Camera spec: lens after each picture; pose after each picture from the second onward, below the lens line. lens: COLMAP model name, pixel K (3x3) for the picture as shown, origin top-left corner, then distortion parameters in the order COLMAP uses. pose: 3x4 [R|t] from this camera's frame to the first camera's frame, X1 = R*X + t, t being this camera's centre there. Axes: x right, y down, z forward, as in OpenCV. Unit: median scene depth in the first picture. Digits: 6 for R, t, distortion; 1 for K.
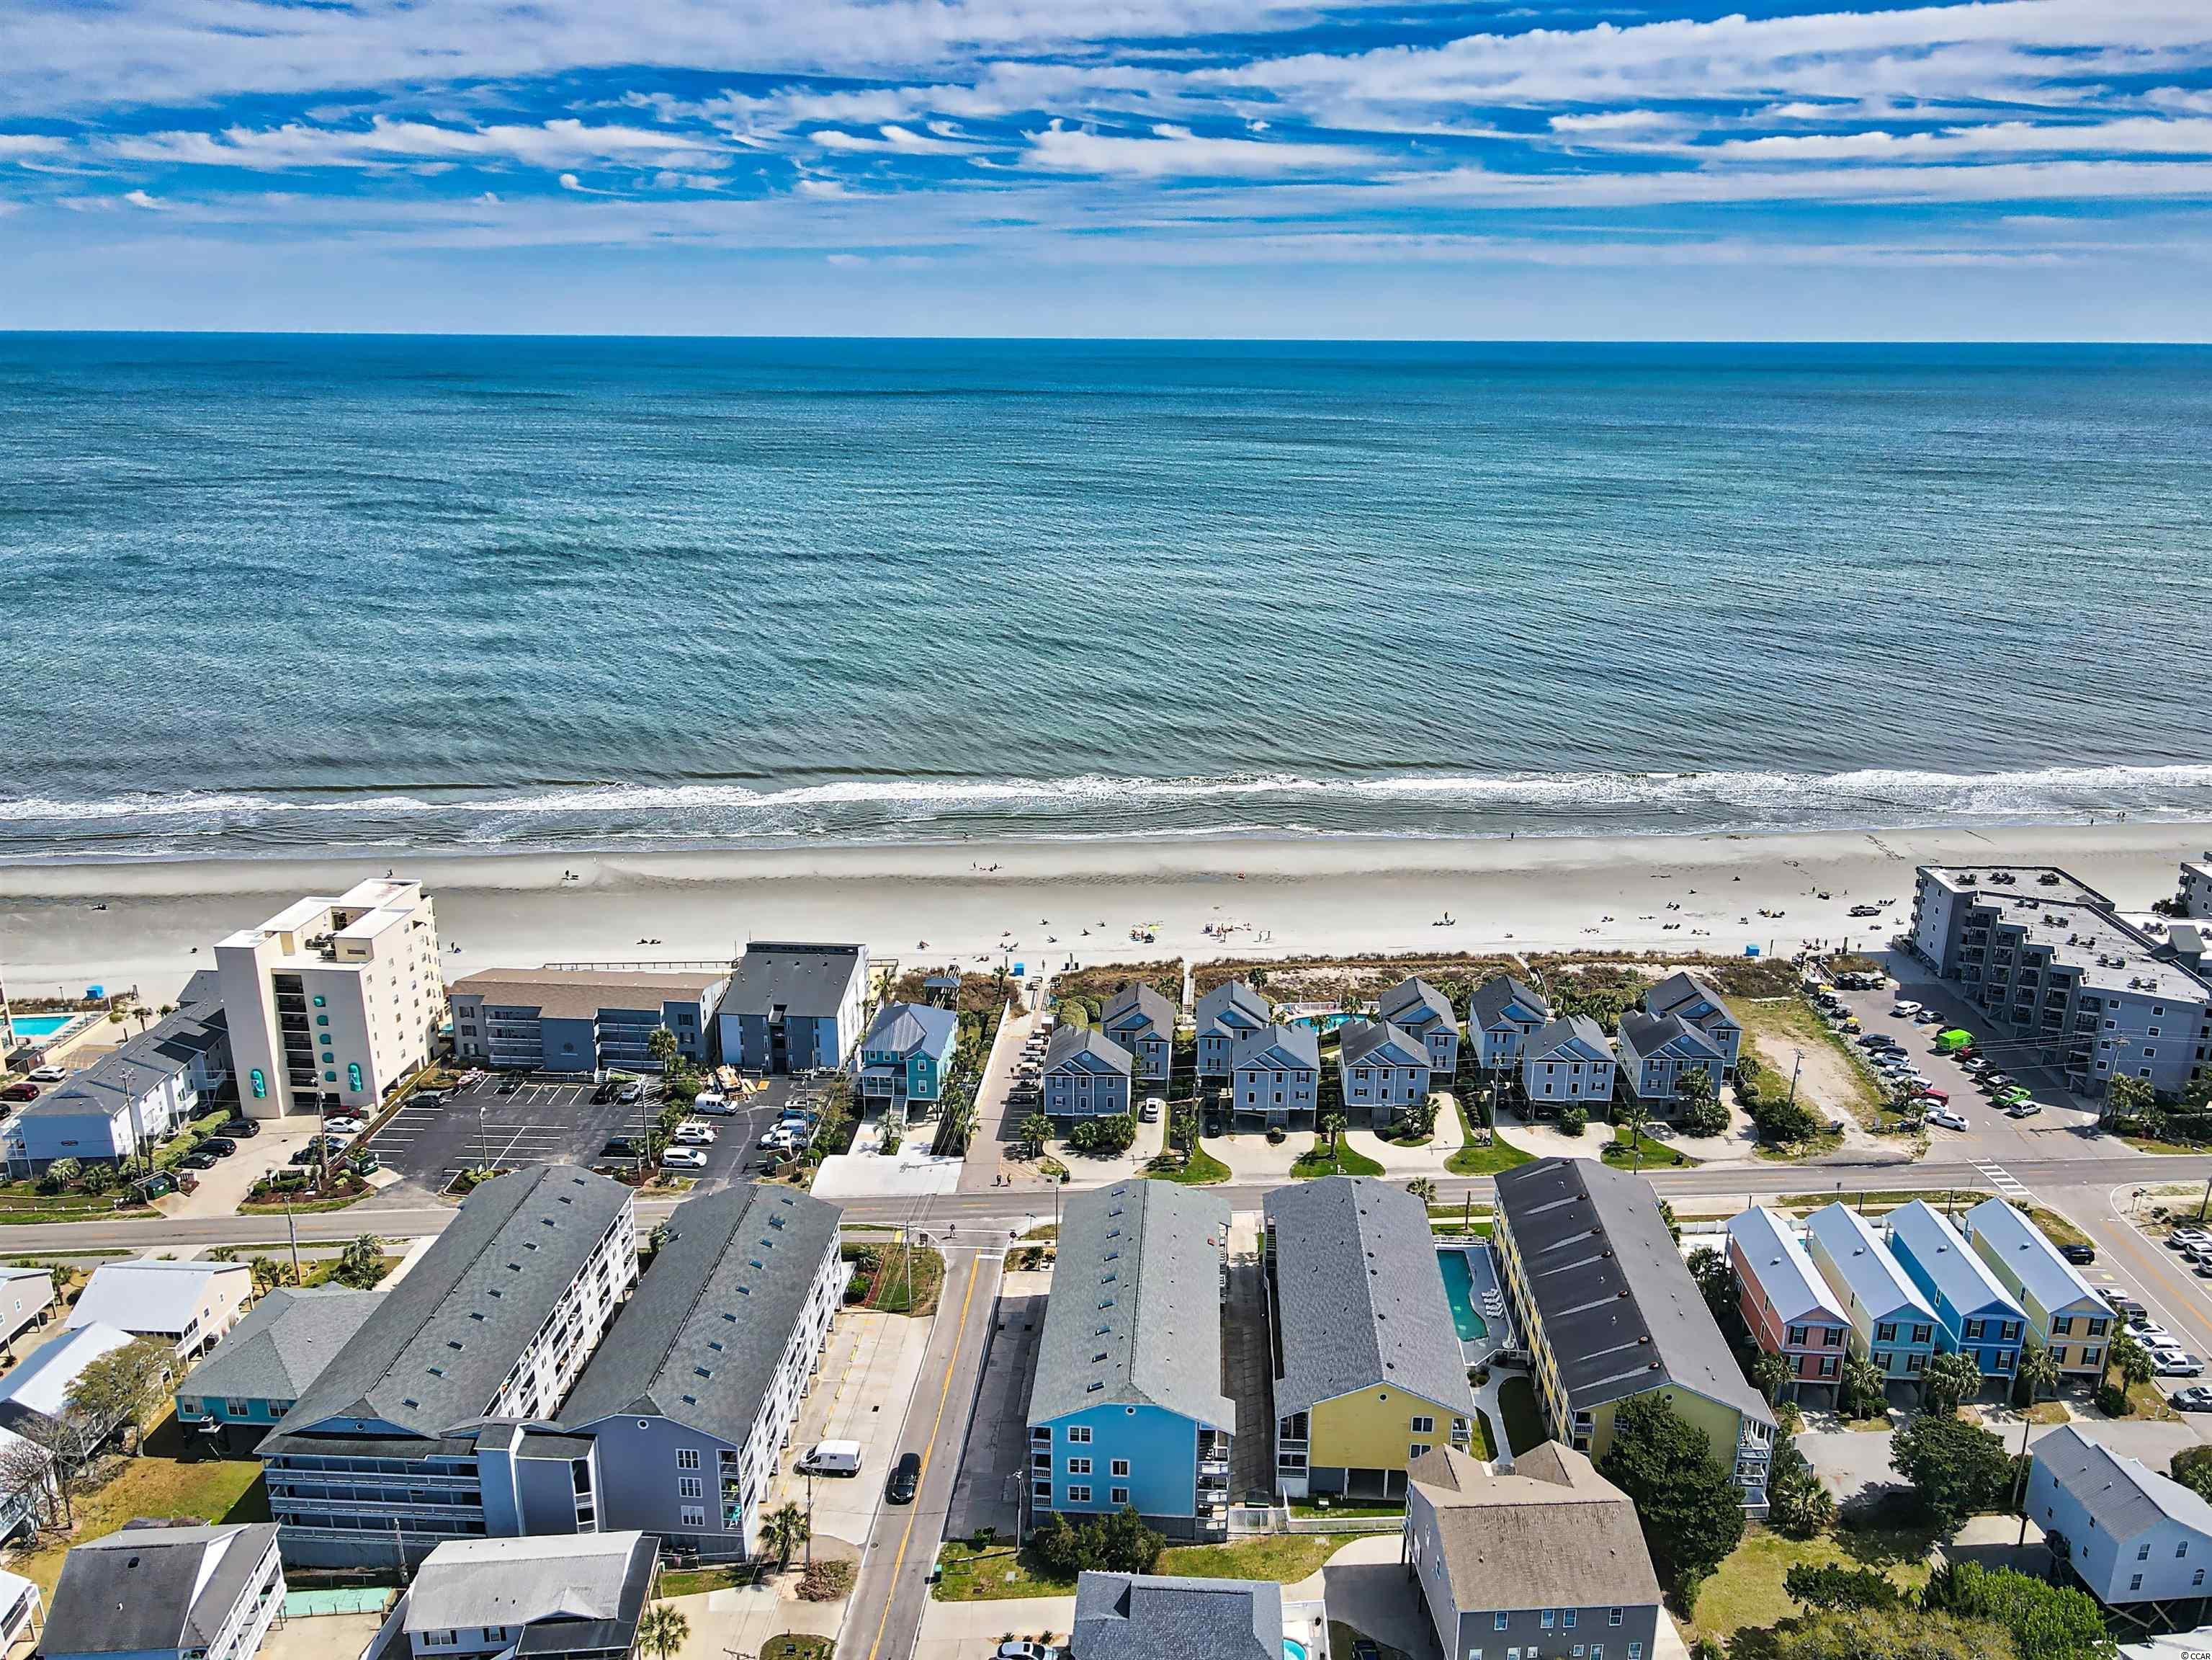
lens RADIAL K [[1524.6, 0, 1101.7], [0, 1524.6, 815.8], [0, 0, 1]] dist [0.003654, -0.002459]
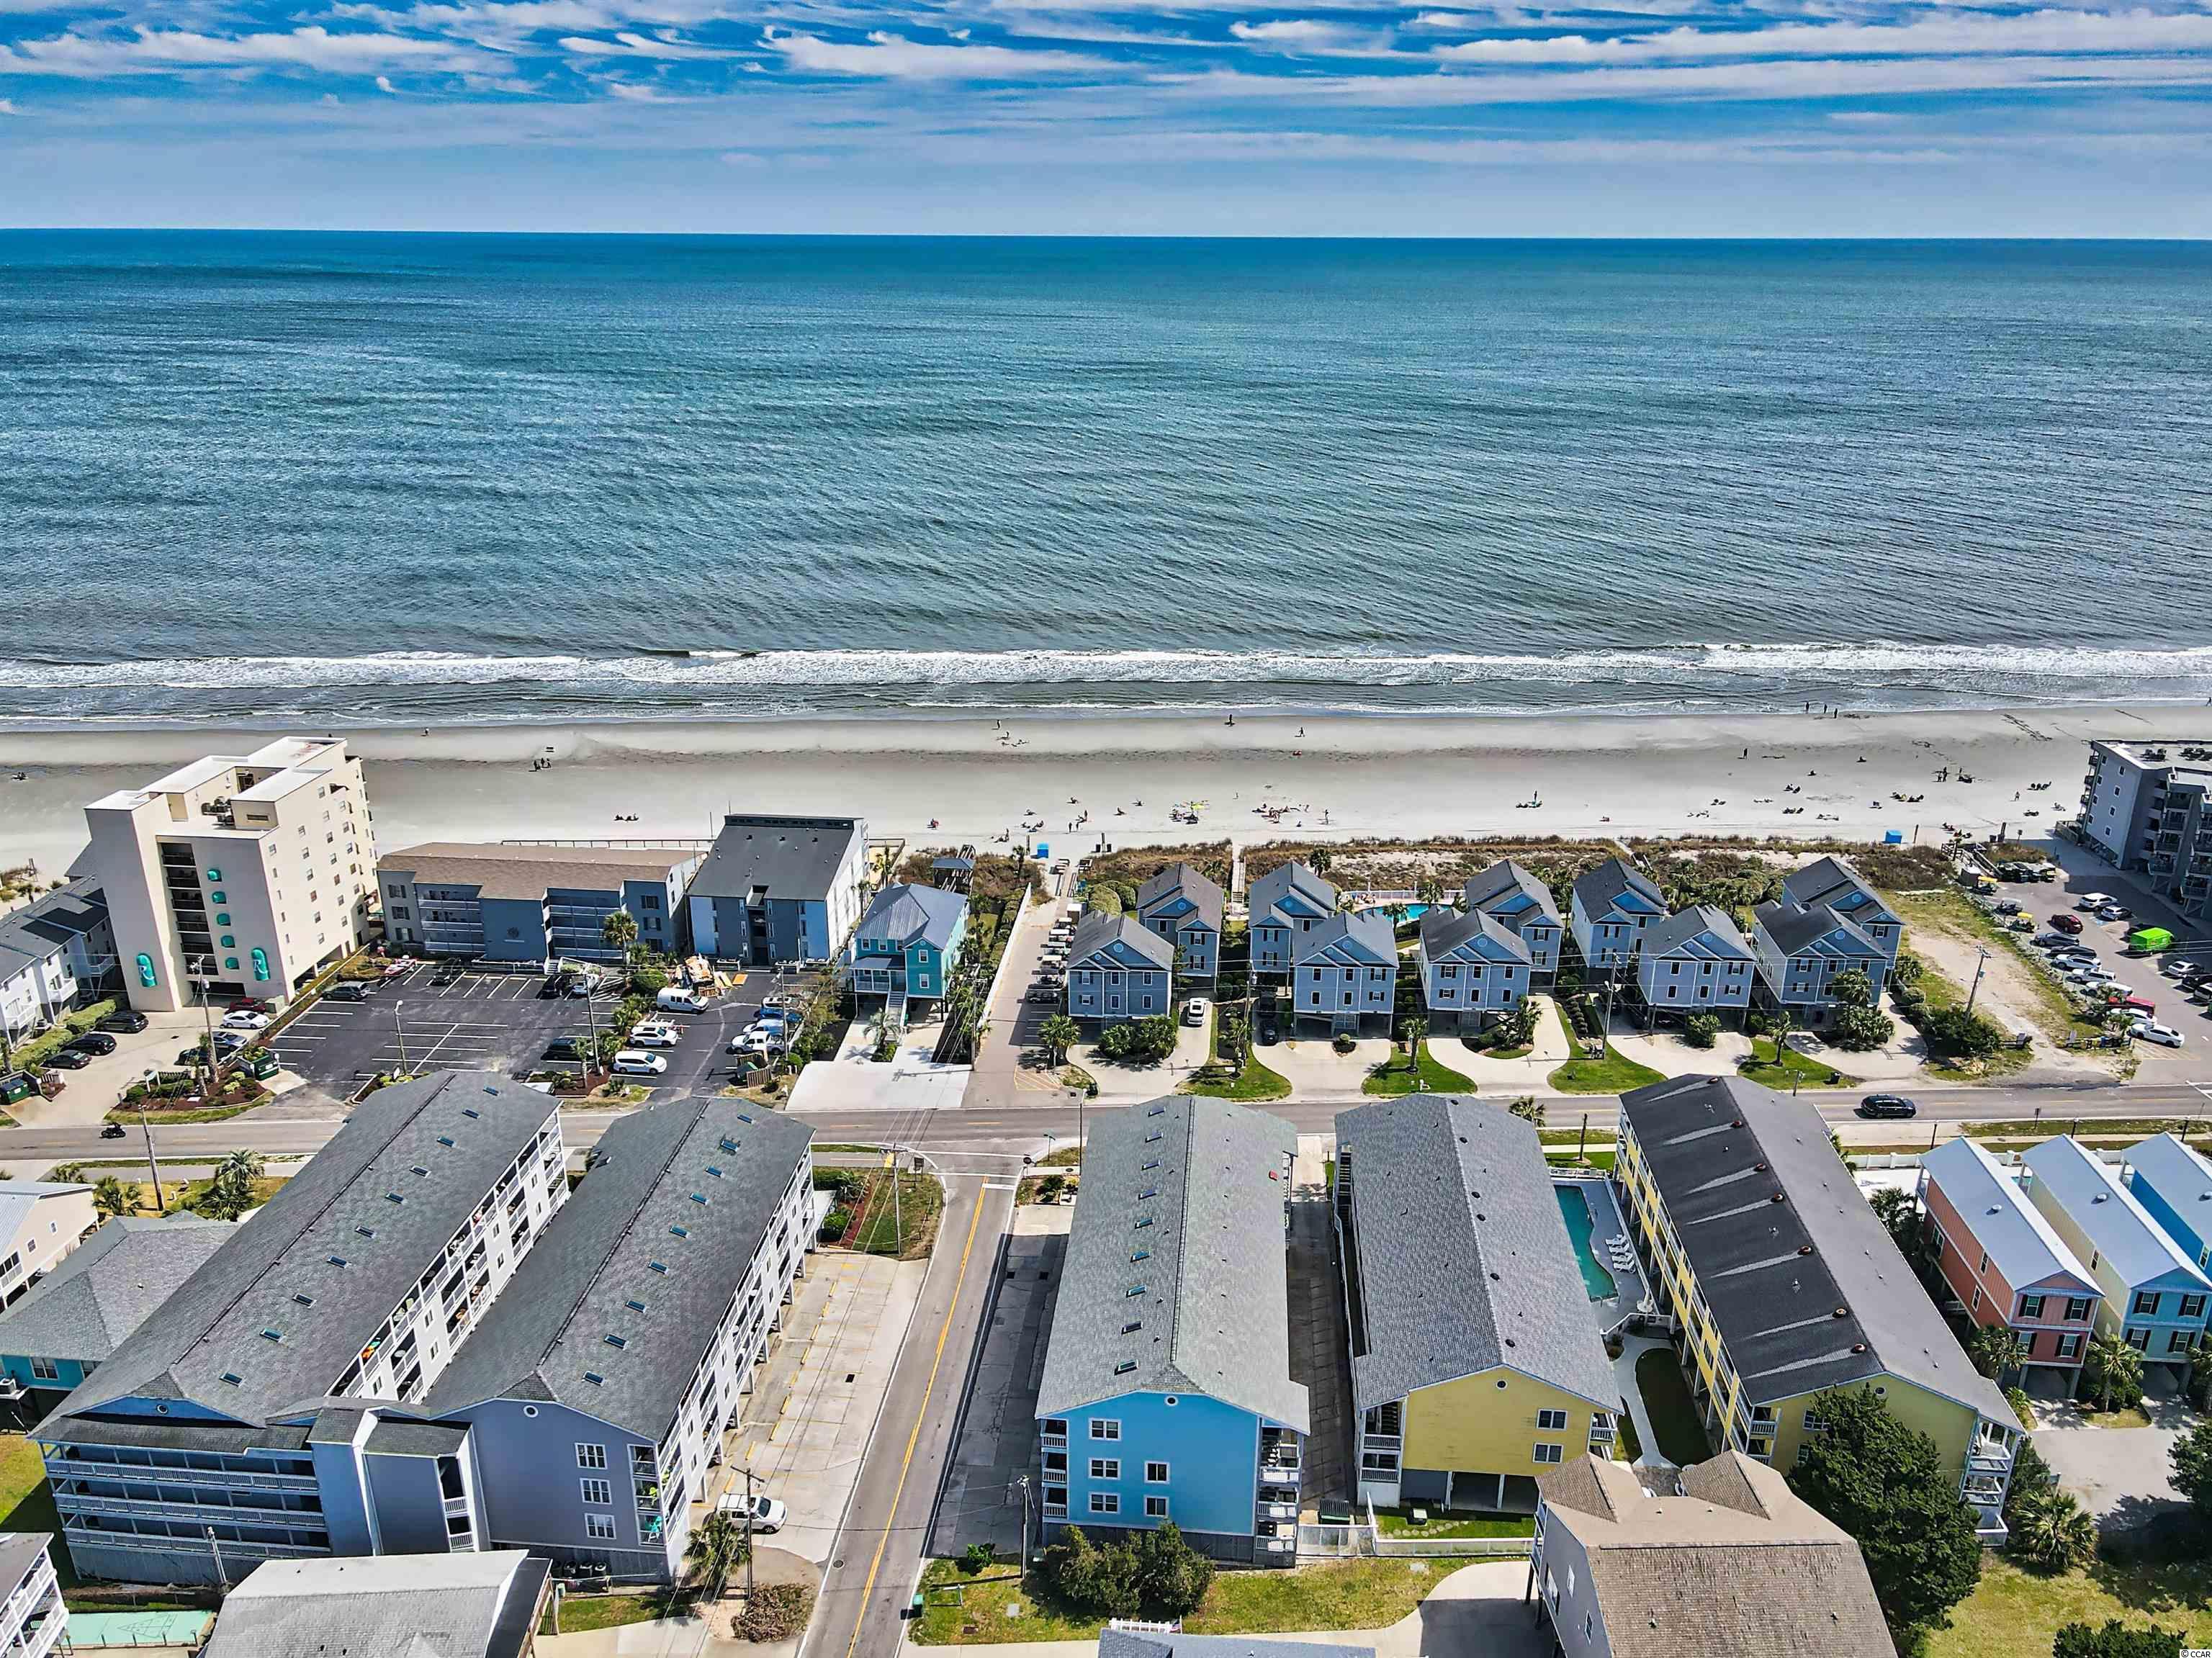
lens RADIAL K [[1524.3, 0, 1108.6], [0, 1524.3, 820.4], [0, 0, 1]] dist [0.003654, -0.002459]
pose [[0.999785, 0.007916, -0.019157, -0.000156], [-0.006675, 0.997927, 0.064005, 0.036671], [0.019624, -0.063864, 0.997766, 0.180093]]
